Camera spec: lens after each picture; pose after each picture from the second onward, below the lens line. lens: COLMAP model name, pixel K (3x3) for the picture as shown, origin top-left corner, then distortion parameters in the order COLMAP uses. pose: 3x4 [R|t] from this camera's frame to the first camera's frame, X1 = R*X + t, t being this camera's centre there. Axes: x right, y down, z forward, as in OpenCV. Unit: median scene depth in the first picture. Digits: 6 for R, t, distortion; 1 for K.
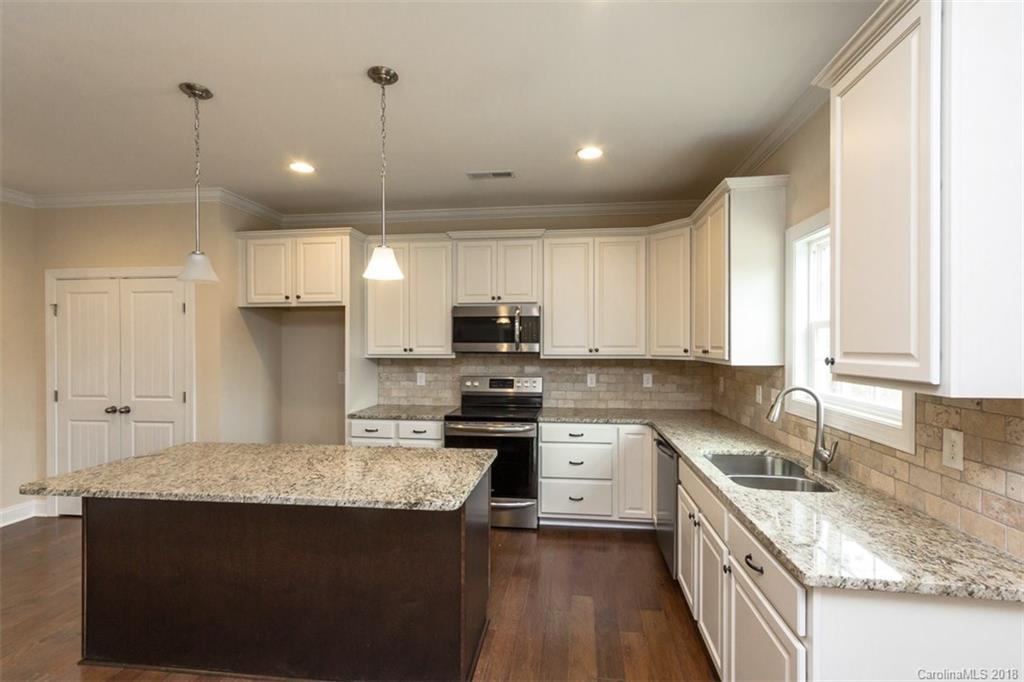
lens RADIAL K [[461.5, 0, 510.8], [0, 461.5, 344.2], [0, 0, 1]] dist [0.009863, -0.000034]
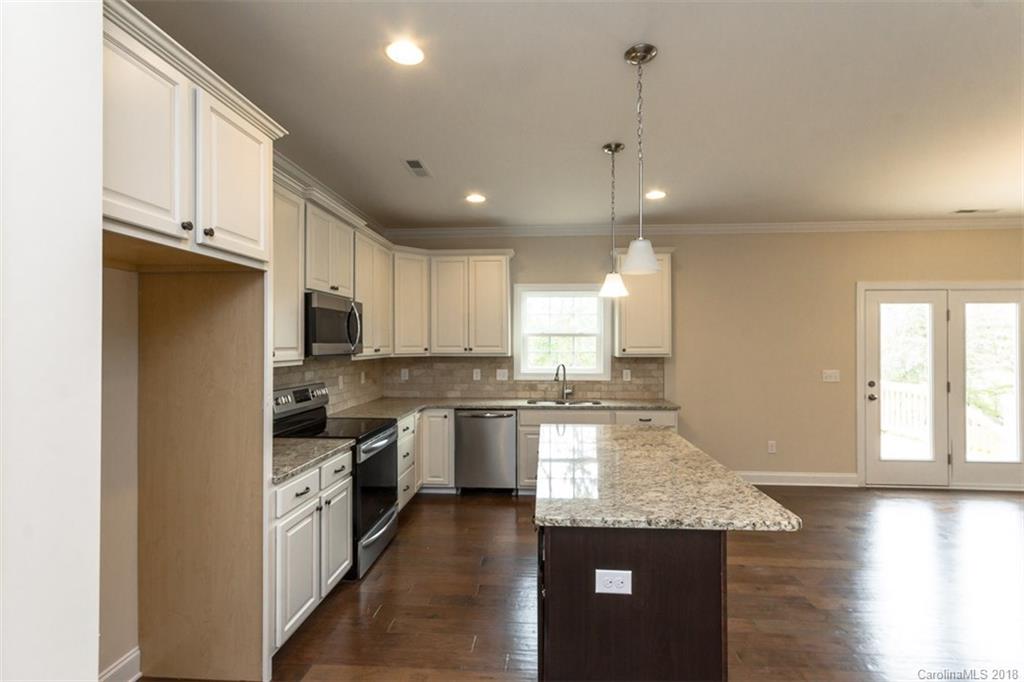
lens RADIAL K [[480.0, 0, 512.0], [0, 480.0, 341.0], [0, 0, 1]] dist [-0.003402, -0.000414]
pose [[-0.059150, 0.006471, 0.998228, -0.912844], [0.002573, 0.999977, -0.006330, -0.000349], [-0.998246, 0.002194, -0.059165, 0.757942]]
